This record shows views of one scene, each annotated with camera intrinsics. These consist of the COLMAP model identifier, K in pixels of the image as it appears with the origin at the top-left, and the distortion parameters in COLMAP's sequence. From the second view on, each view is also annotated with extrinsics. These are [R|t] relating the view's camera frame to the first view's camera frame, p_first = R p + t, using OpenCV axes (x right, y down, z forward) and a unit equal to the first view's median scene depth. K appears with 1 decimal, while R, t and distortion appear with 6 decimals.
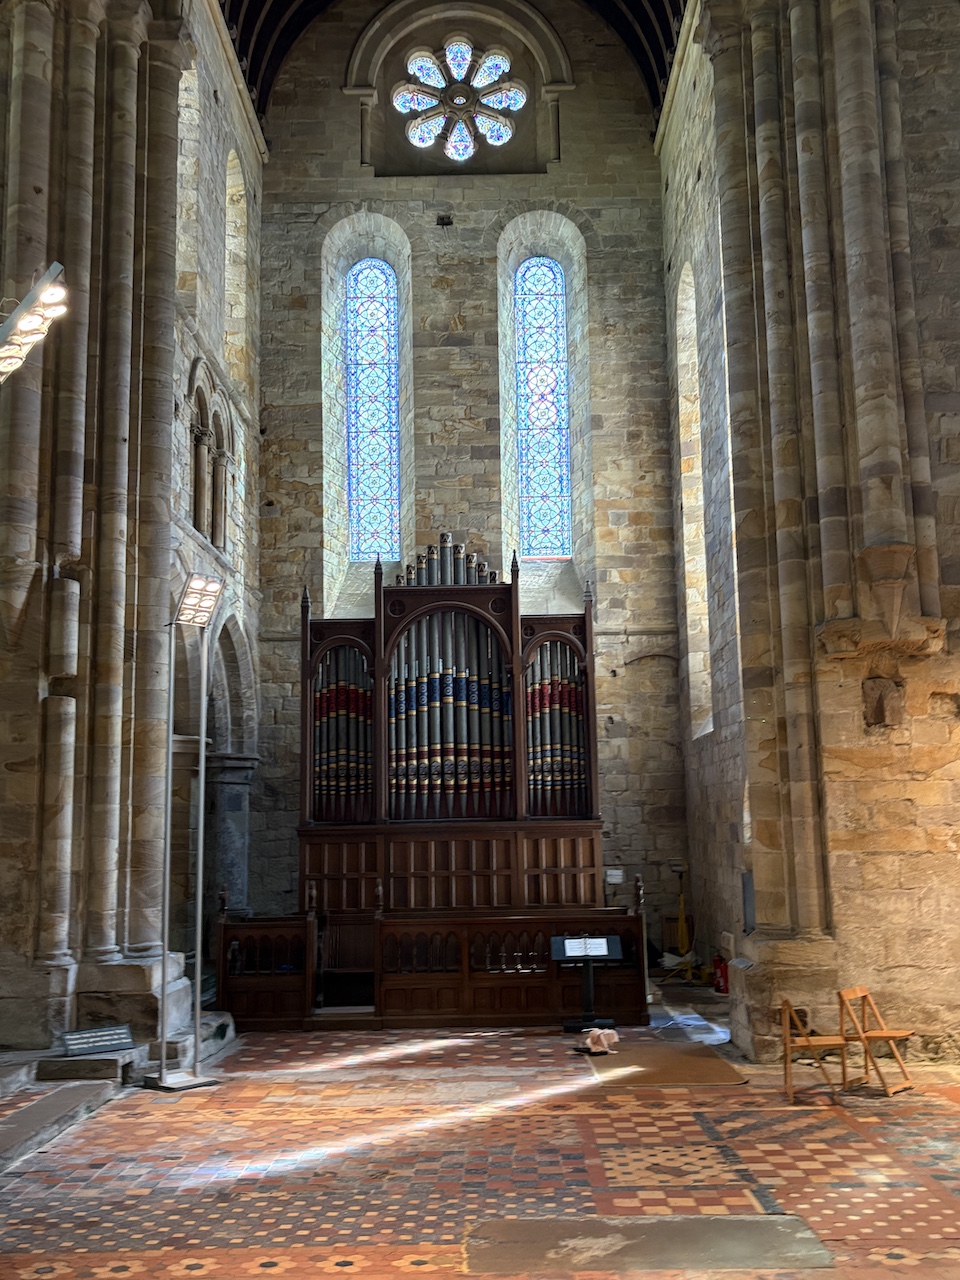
lens RADIAL K [[1238.3, 0, 488.5], [0, 1238.3, 639.7], [0, 0, 1]] dist [0.022993, 0.000000]
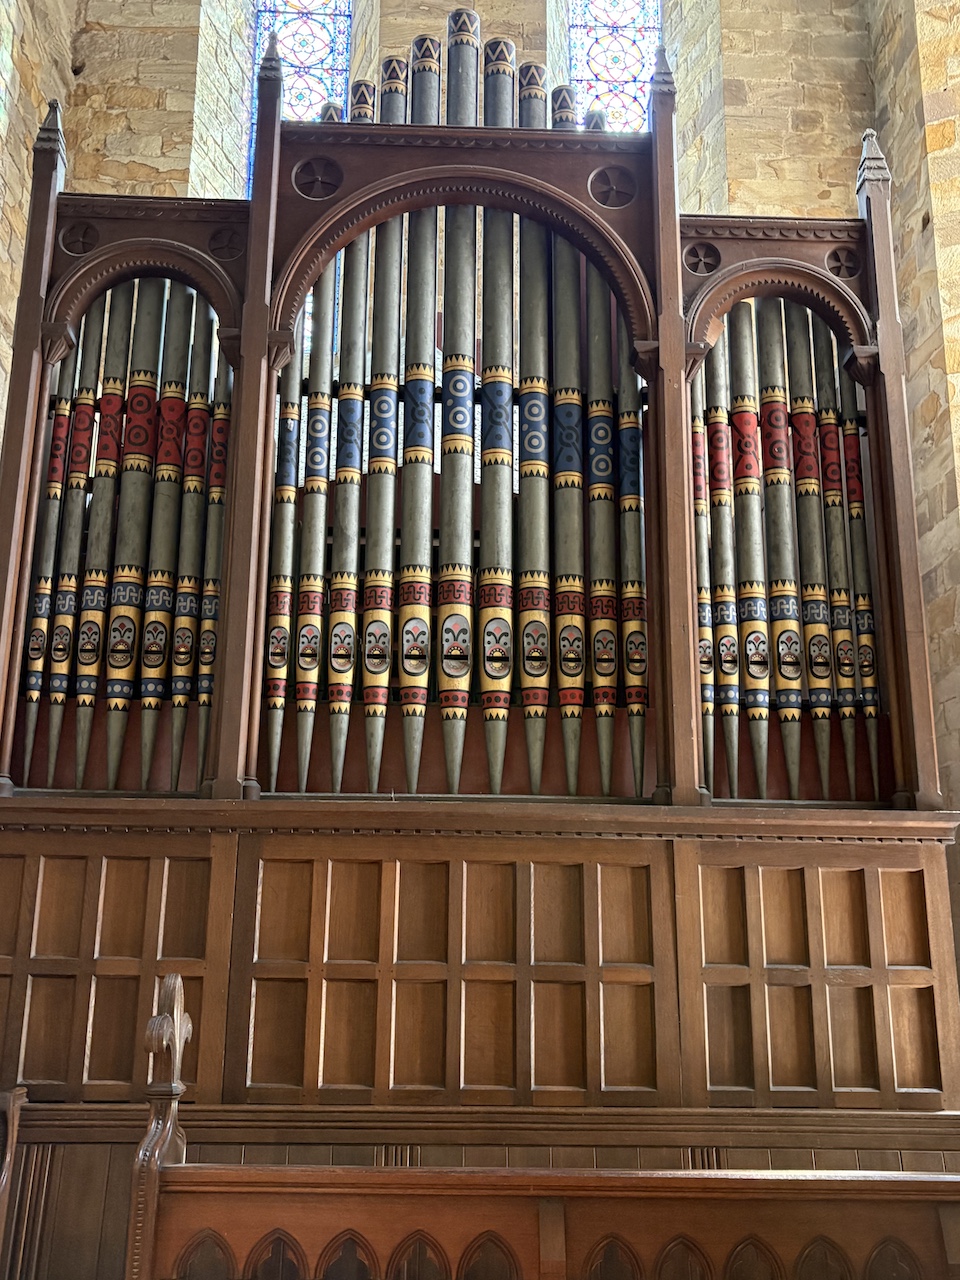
lens RADIAL K [[1238.3, 0, 467.5], [0, 1238.3, 641.4], [0, 0, 1]] dist [0.022993, 0.000000]
pose [[0.998591, 0.043451, 0.030448, -0.038250], [-0.040880, 0.995915, -0.080507, 0.129258], [-0.033822, 0.079149, 0.996289, 0.673997]]
